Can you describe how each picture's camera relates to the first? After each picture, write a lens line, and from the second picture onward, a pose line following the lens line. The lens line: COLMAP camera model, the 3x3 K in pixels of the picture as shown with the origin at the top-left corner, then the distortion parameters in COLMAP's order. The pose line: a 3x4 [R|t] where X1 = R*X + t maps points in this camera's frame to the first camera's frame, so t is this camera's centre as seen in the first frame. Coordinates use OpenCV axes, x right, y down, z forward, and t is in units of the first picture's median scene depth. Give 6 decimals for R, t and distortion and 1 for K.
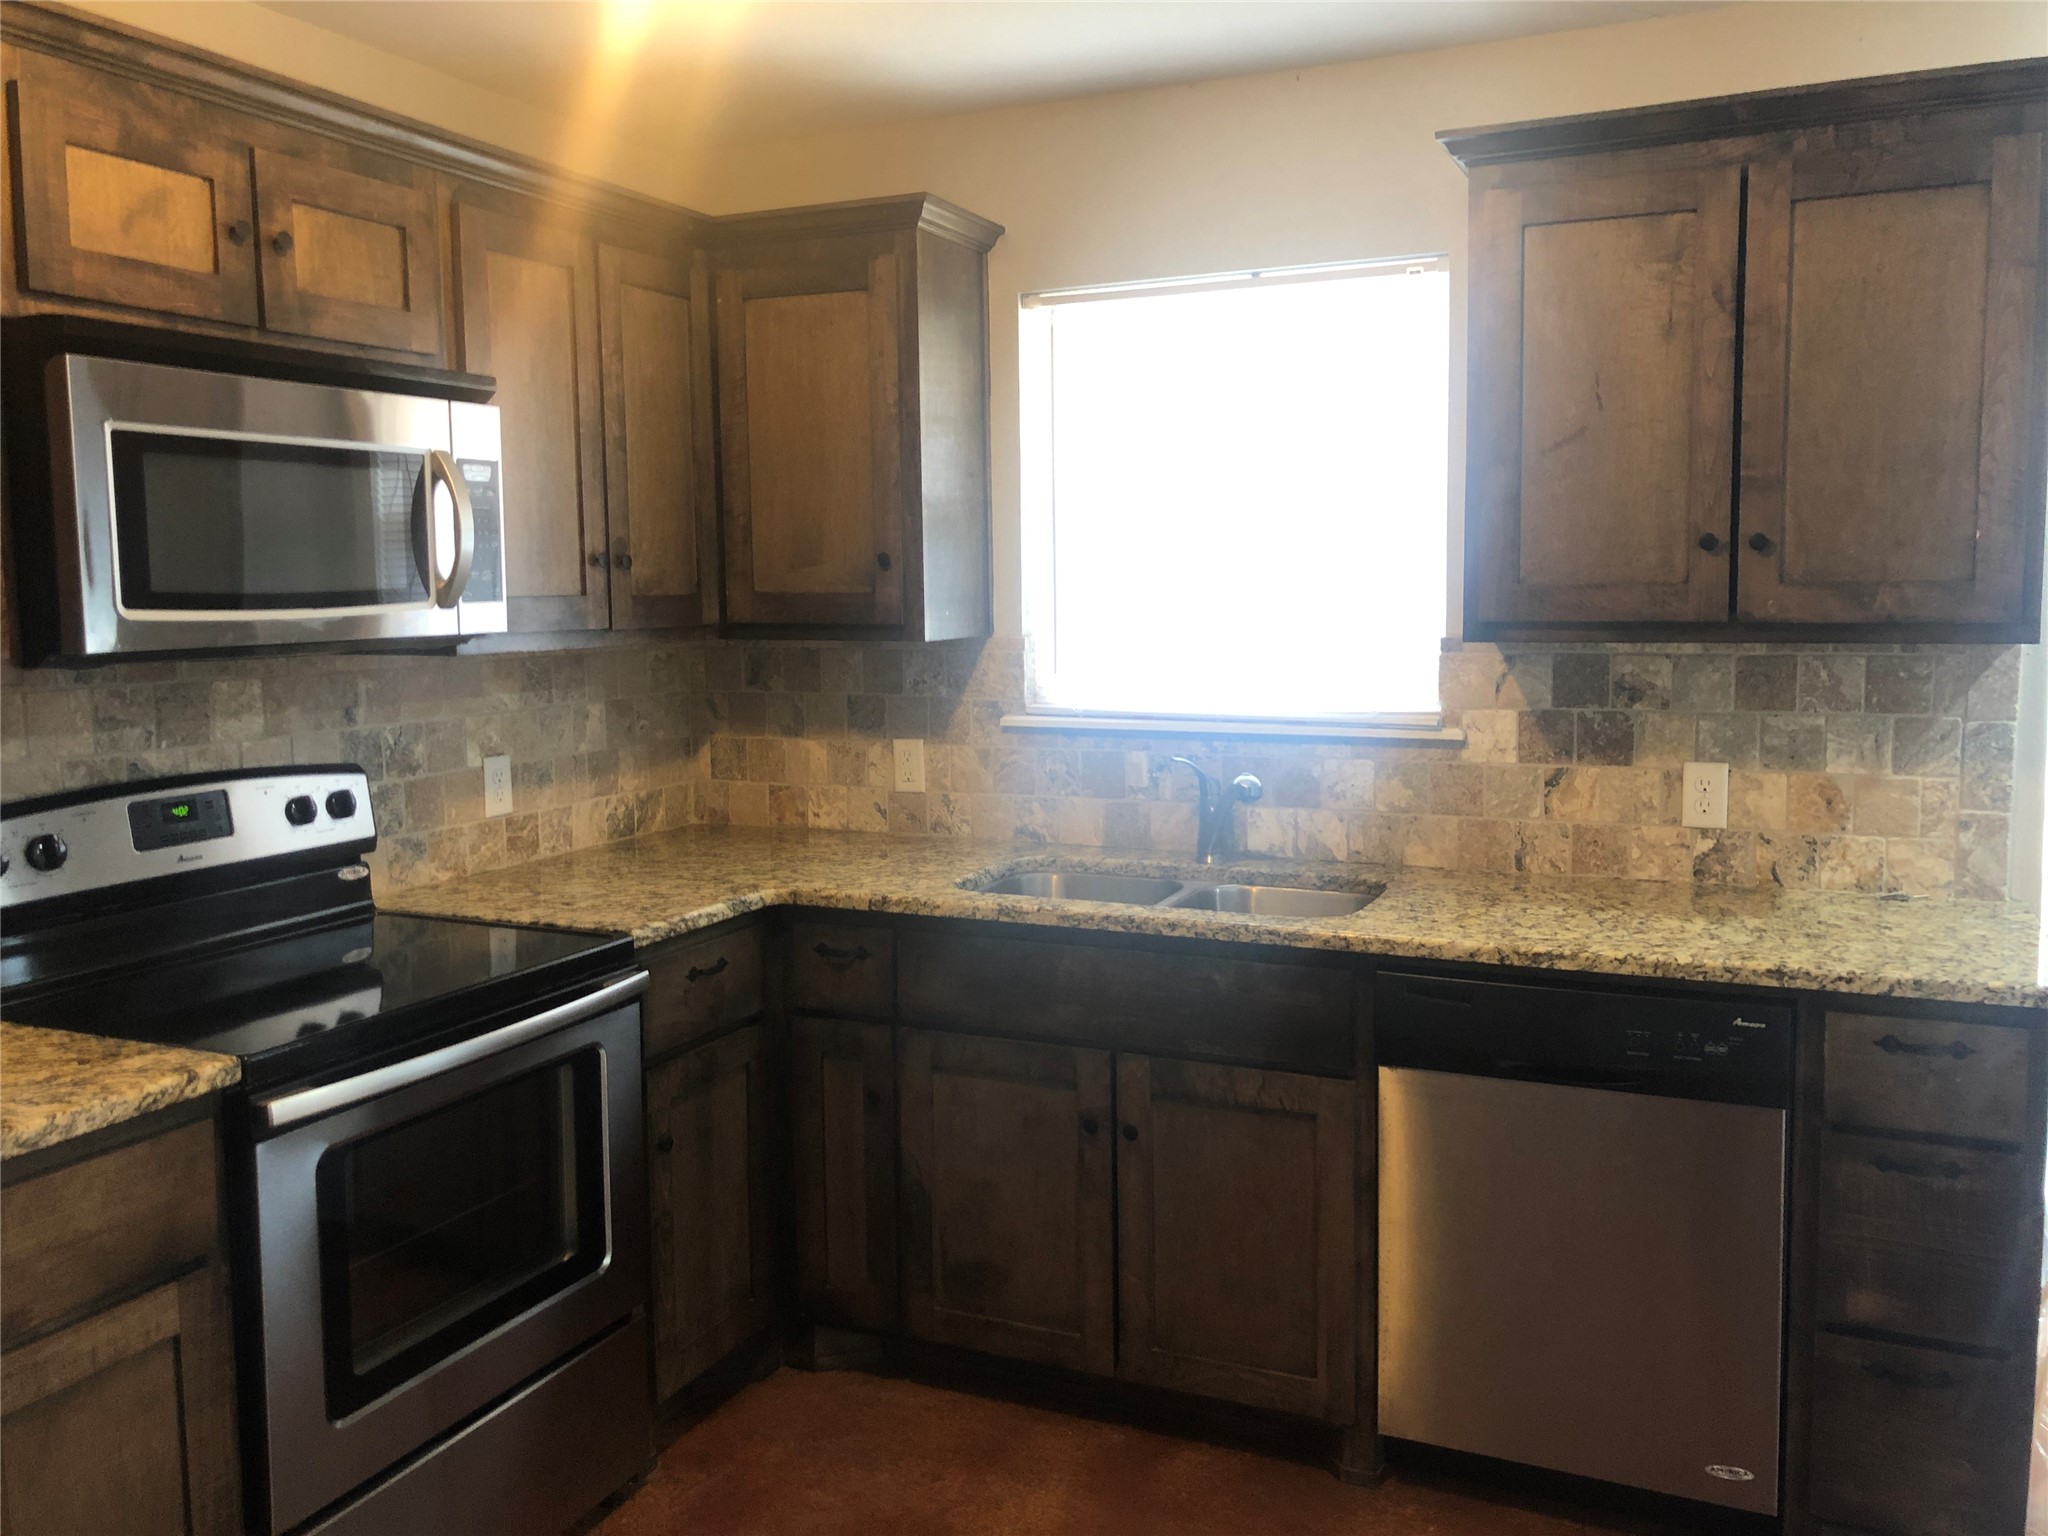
lens RADIAL K [[1703.7, 0, 1041.7], [0, 1703.7, 767.7], [0, 0, 1]] dist [0.060409, -0.084181]
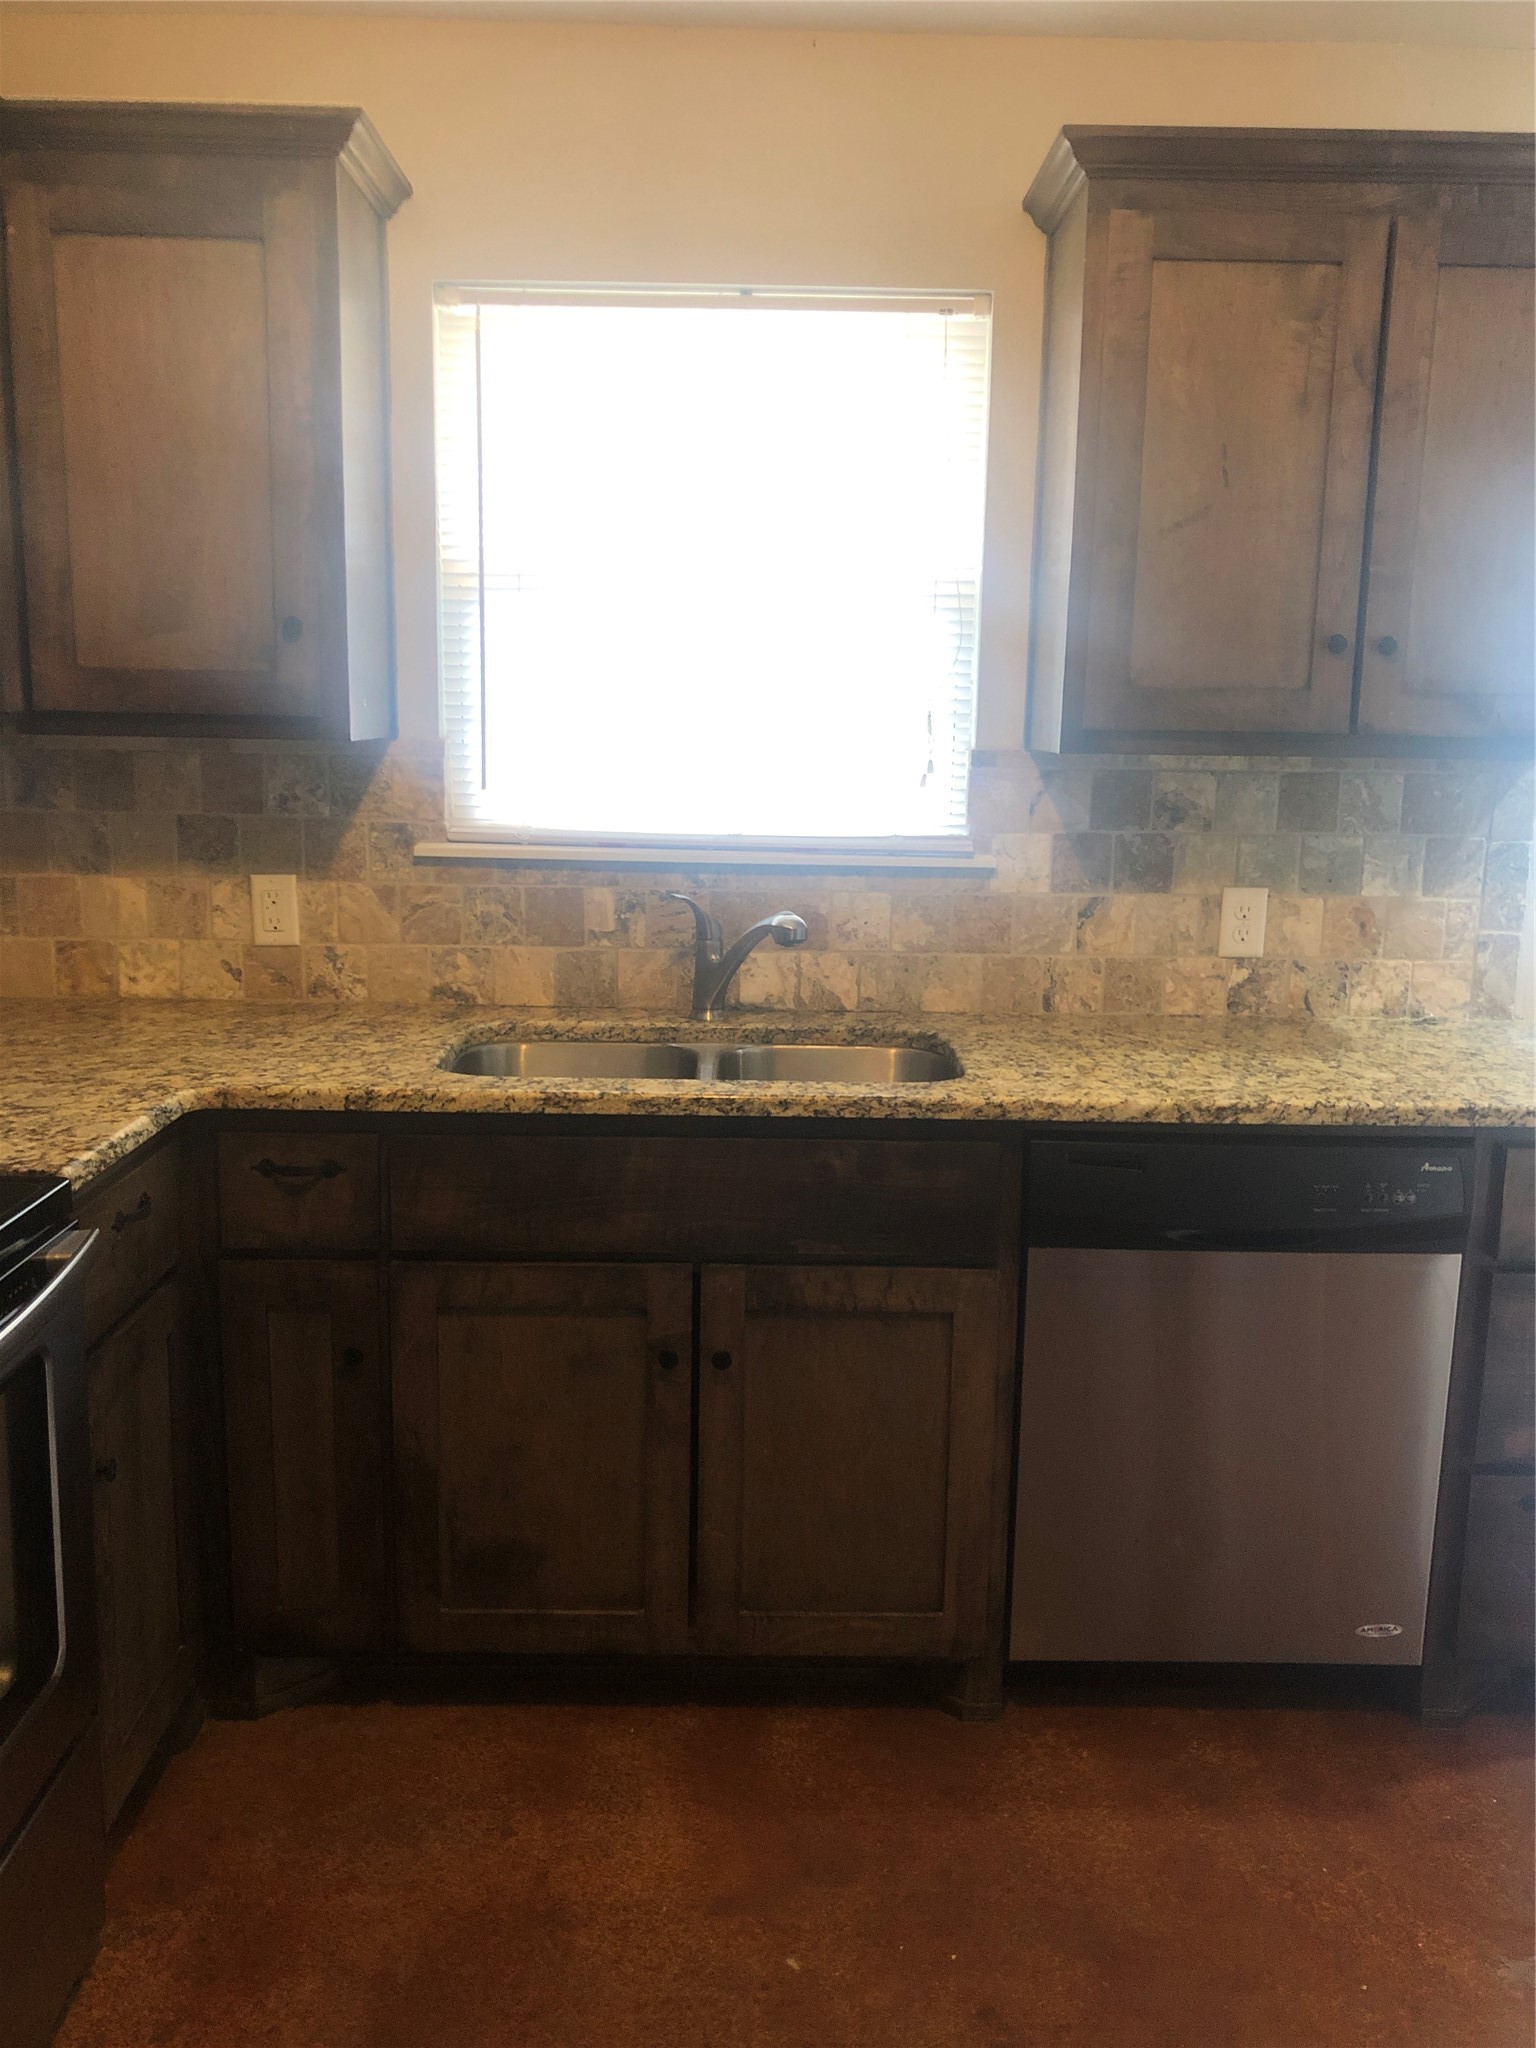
lens RADIAL K [[1703.7, 0, 773.5], [0, 1703.7, 1036.9], [0, 0, 1]] dist [0.060409, -0.084181]
pose [[0.903812, -0.055168, 0.424359, -0.244637], [0.020209, 0.996051, 0.086448, -0.007687], [-0.427452, -0.069557, 0.901358, 0.255931]]
